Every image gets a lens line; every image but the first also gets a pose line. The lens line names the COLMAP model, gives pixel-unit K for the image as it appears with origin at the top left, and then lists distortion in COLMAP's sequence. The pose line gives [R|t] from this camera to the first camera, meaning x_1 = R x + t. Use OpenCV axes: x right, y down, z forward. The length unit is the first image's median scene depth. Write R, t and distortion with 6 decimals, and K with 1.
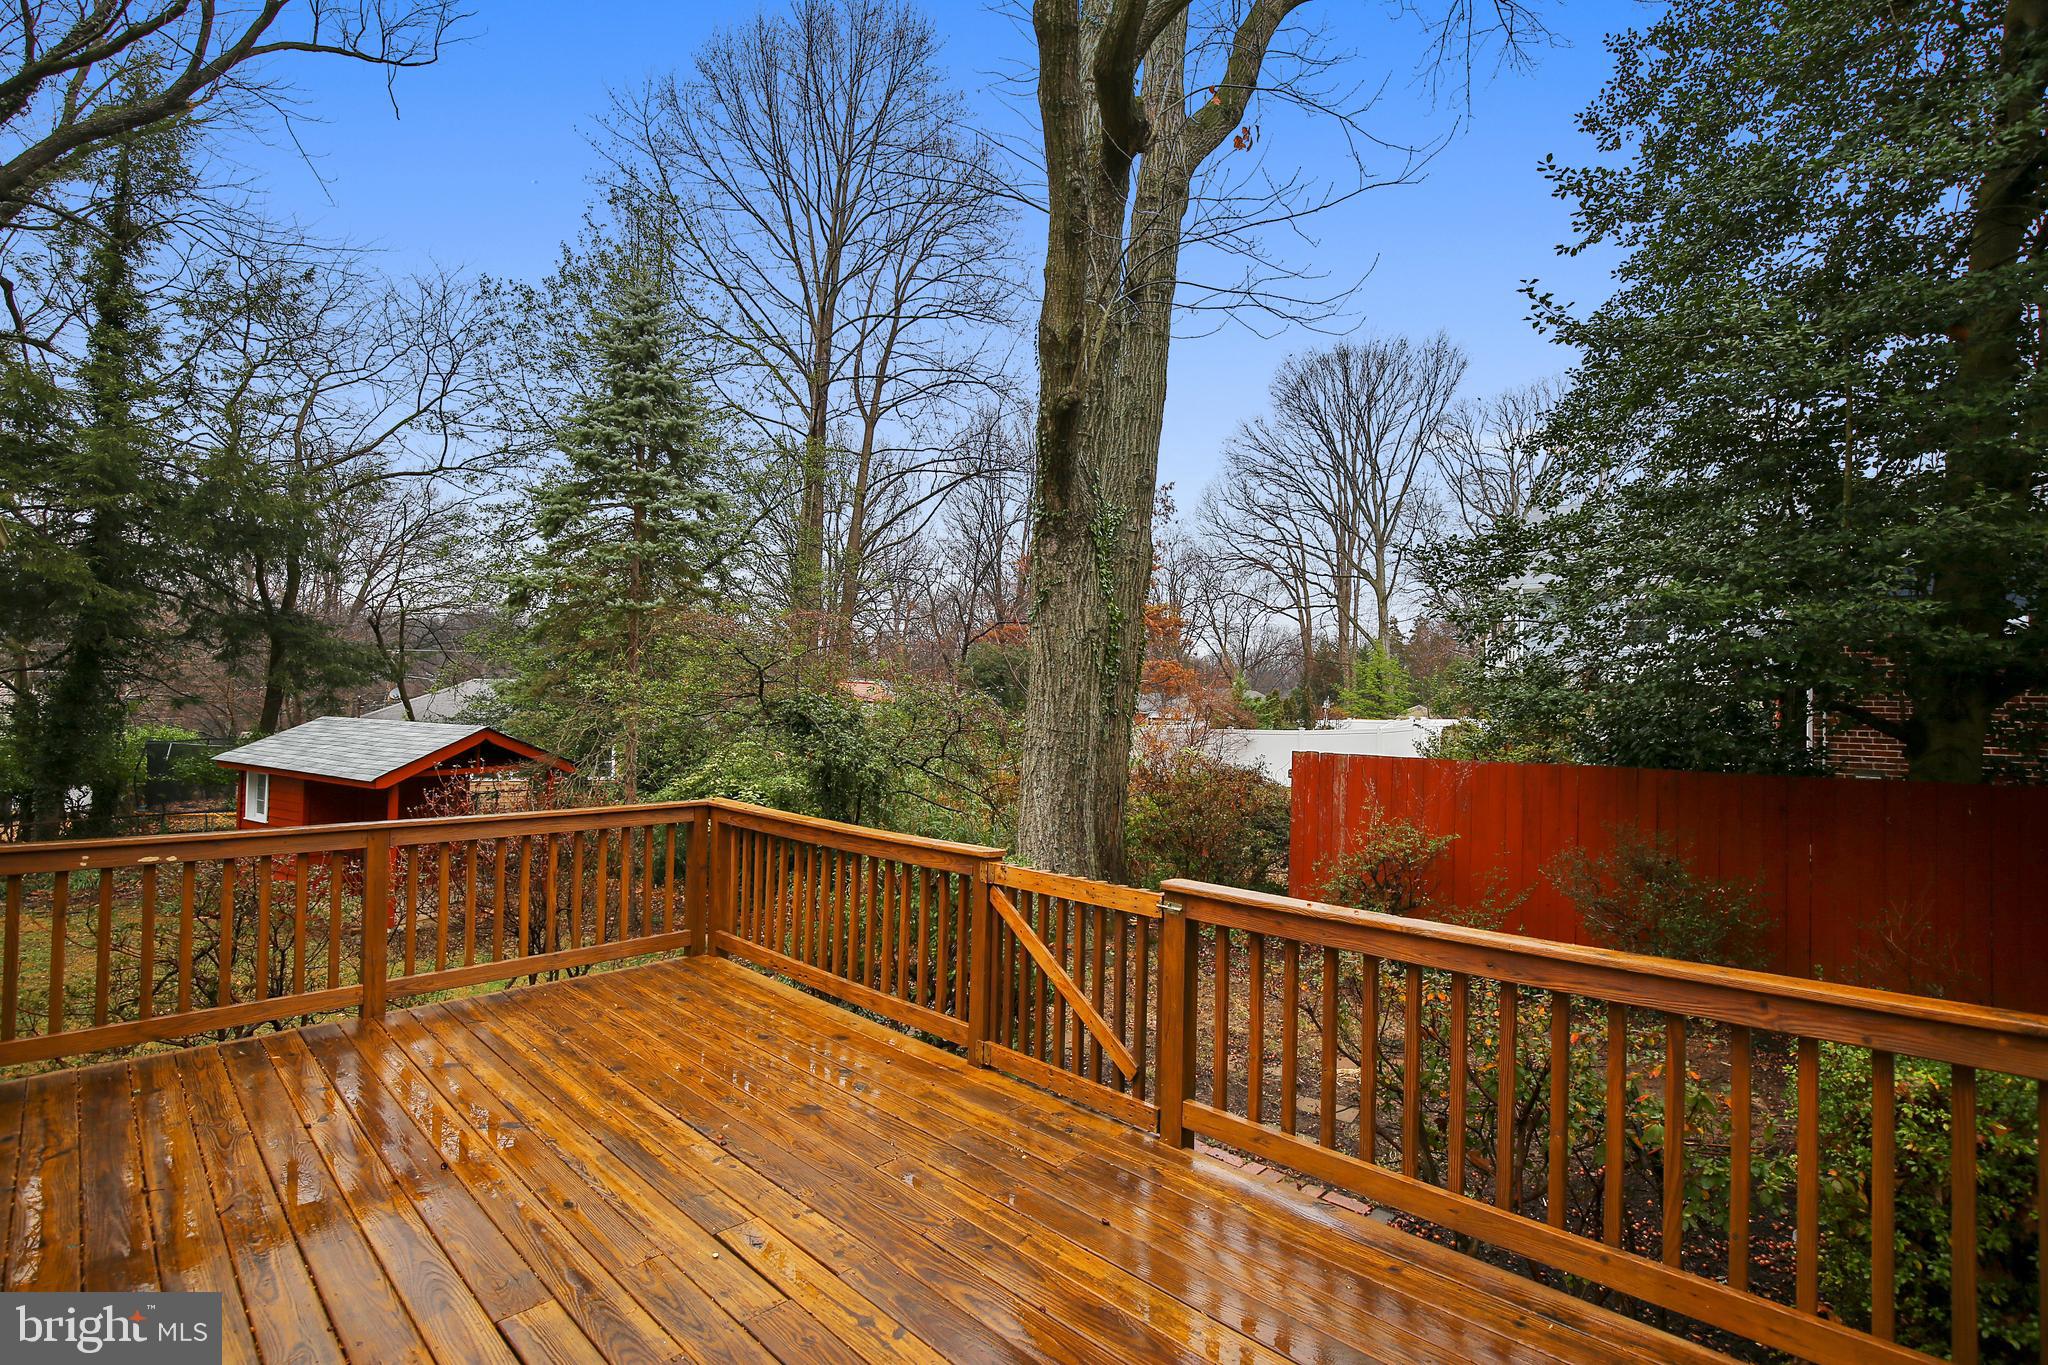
lens RADIAL K [[938.8, 0, 1037.3], [0, 938.8, 683.9], [0, 0, 1]] dist [-0.026277, 0.000435]
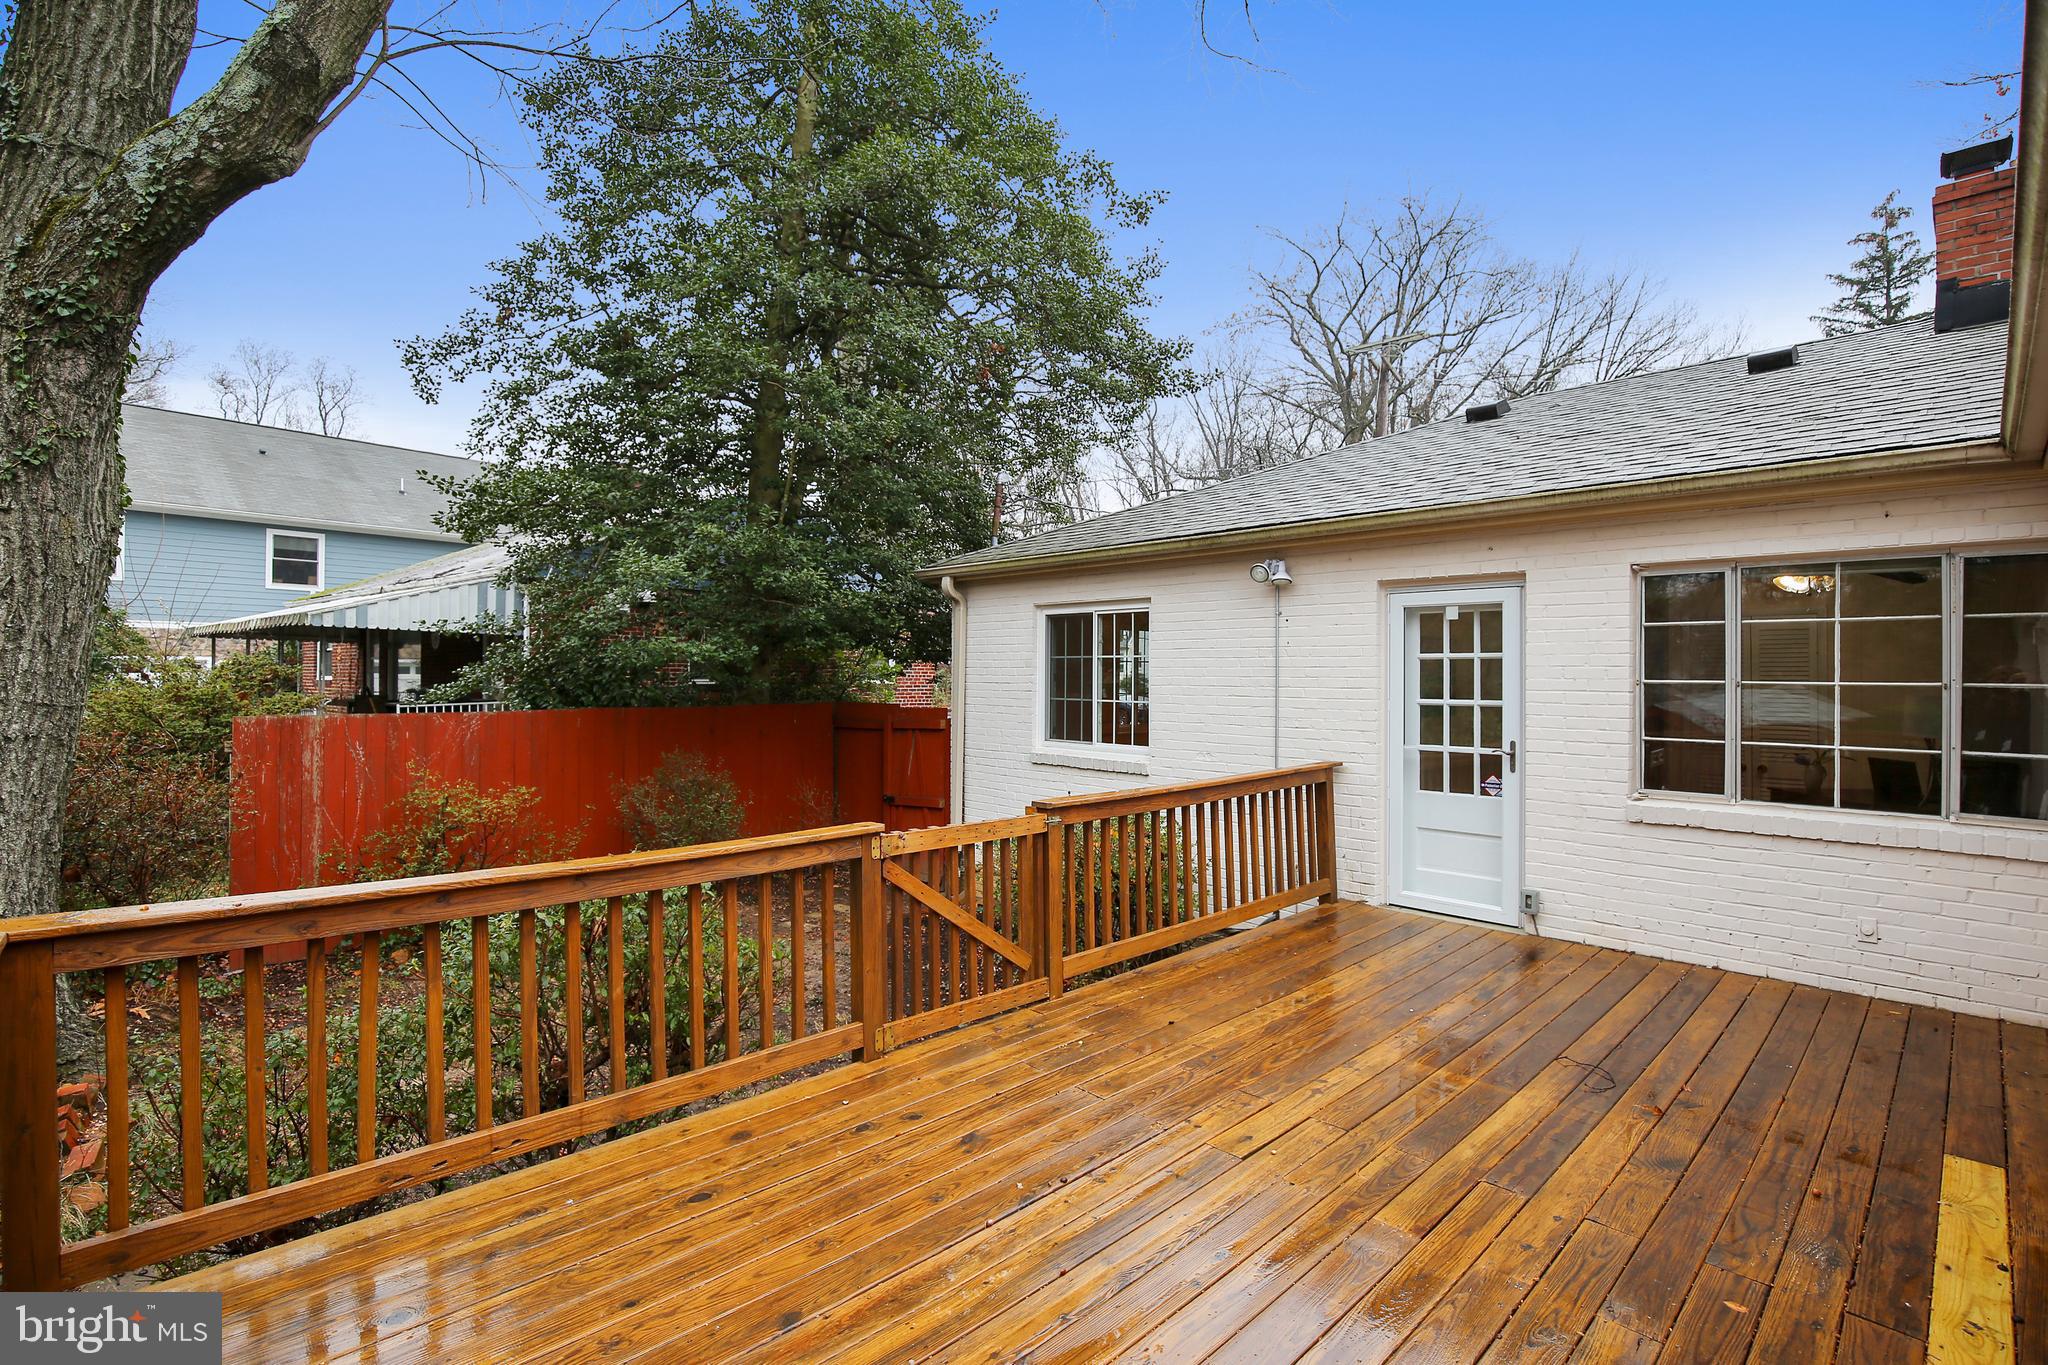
lens RADIAL K [[938.8, 0, 1036.8], [0, 938.8, 674.3], [0, 0, 1]] dist [-0.026277, 0.000435]
pose [[0.053963, -0.028941, 0.998123, -0.958225], [-0.029244, 0.999105, 0.030551, -0.001672], [-0.998115, -0.030838, 0.053068, 0.799830]]
